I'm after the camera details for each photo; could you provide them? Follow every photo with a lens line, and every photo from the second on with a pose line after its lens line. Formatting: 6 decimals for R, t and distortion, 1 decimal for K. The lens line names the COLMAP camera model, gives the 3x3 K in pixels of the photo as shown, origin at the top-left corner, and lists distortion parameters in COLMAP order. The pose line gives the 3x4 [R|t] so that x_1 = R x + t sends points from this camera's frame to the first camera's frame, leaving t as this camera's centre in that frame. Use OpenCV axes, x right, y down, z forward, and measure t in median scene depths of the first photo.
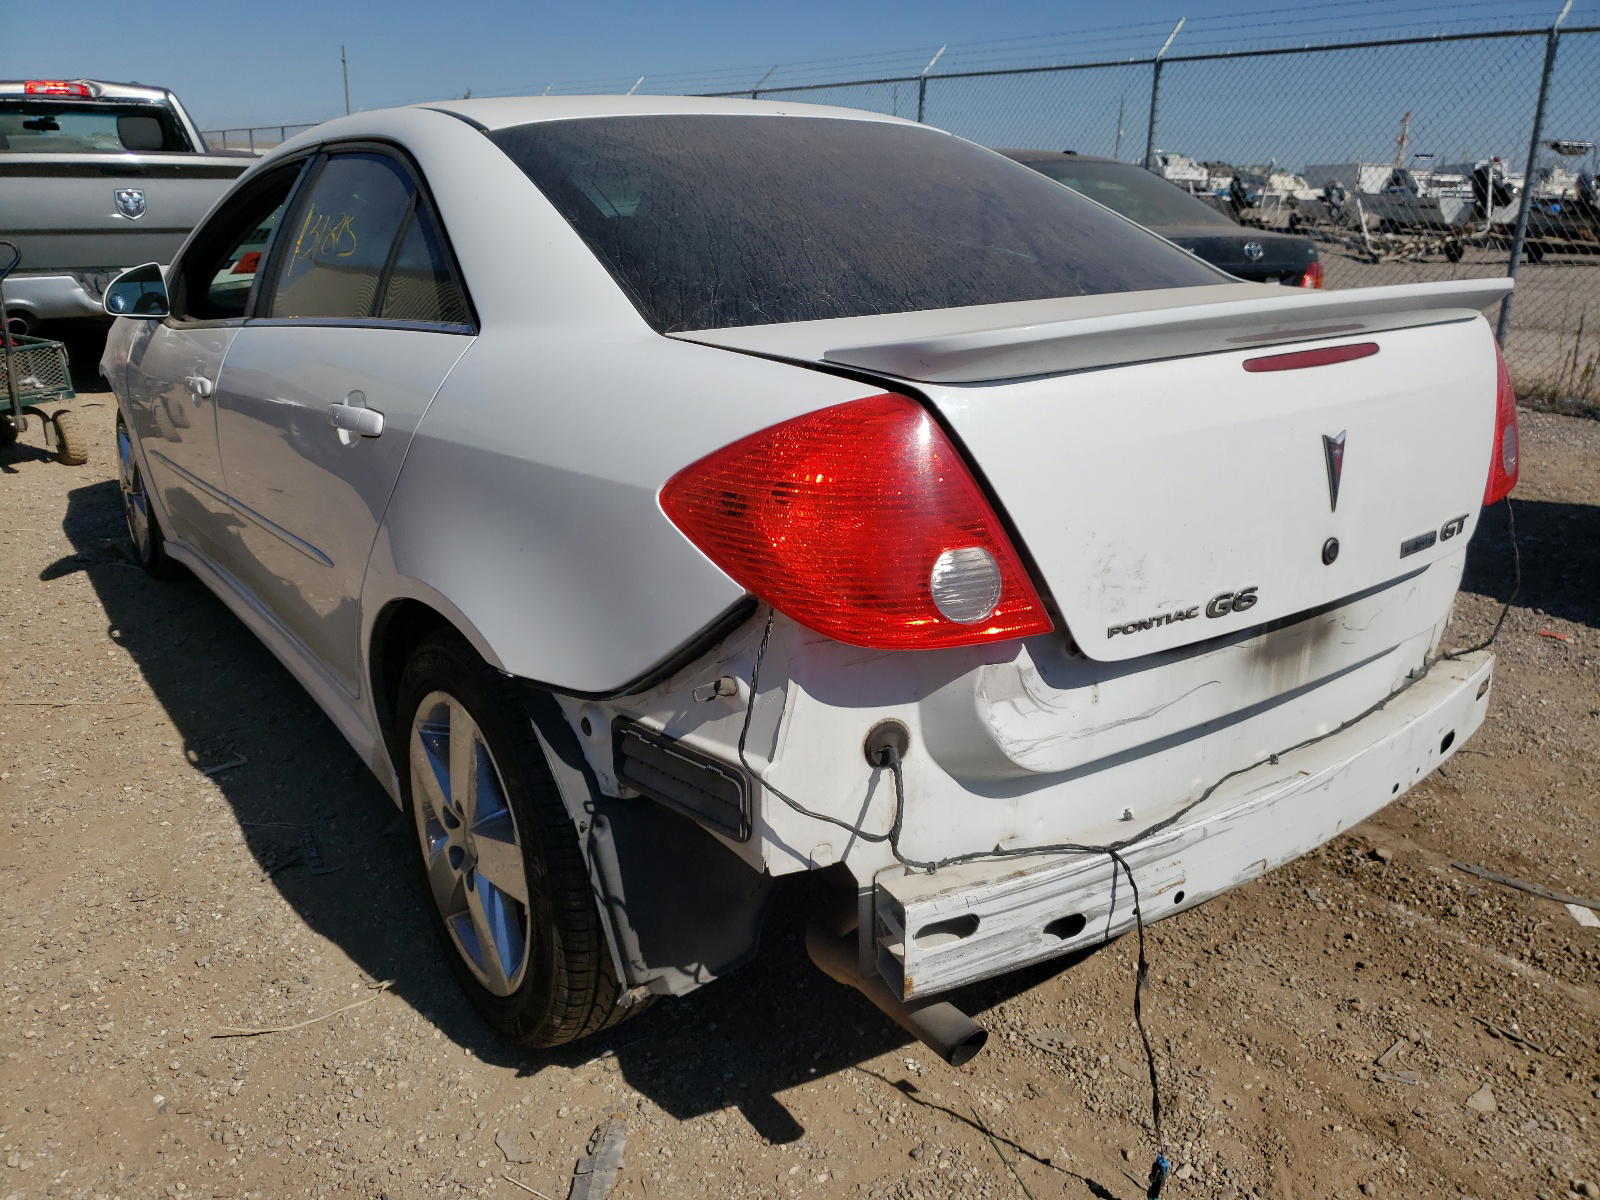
lens RADIAL K [[1301.1, 0, 783.9], [0, 1301.1, 581.1], [0, 0, 1]] dist [0.003054, 0.011802]
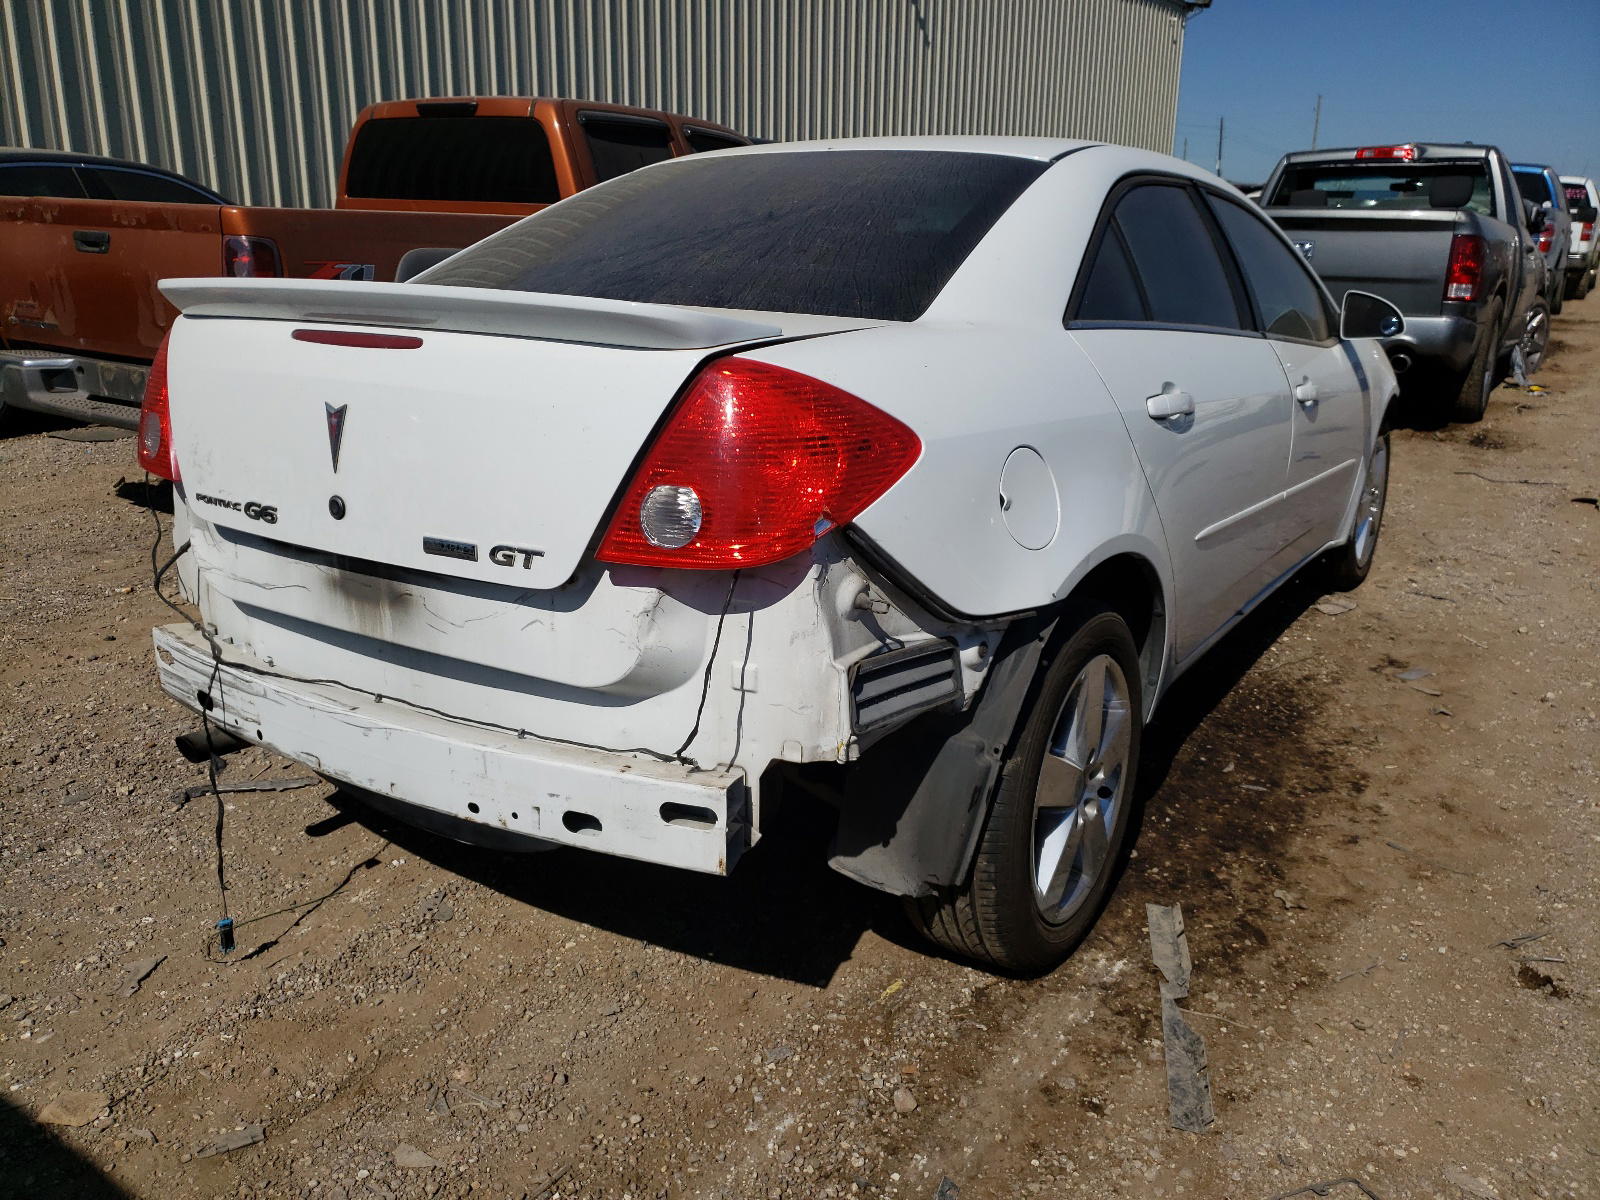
lens RADIAL K [[1301.1, 0, 783.9], [0, 1301.1, 581.1], [0, 0, 1]] dist [0.003054, 0.011802]
pose [[0.343899, 0.246008, -0.906209, 1.493248], [-0.290311, 0.945645, 0.146543, -0.226158], [0.893002, 0.212686, 0.396625, 0.841754]]
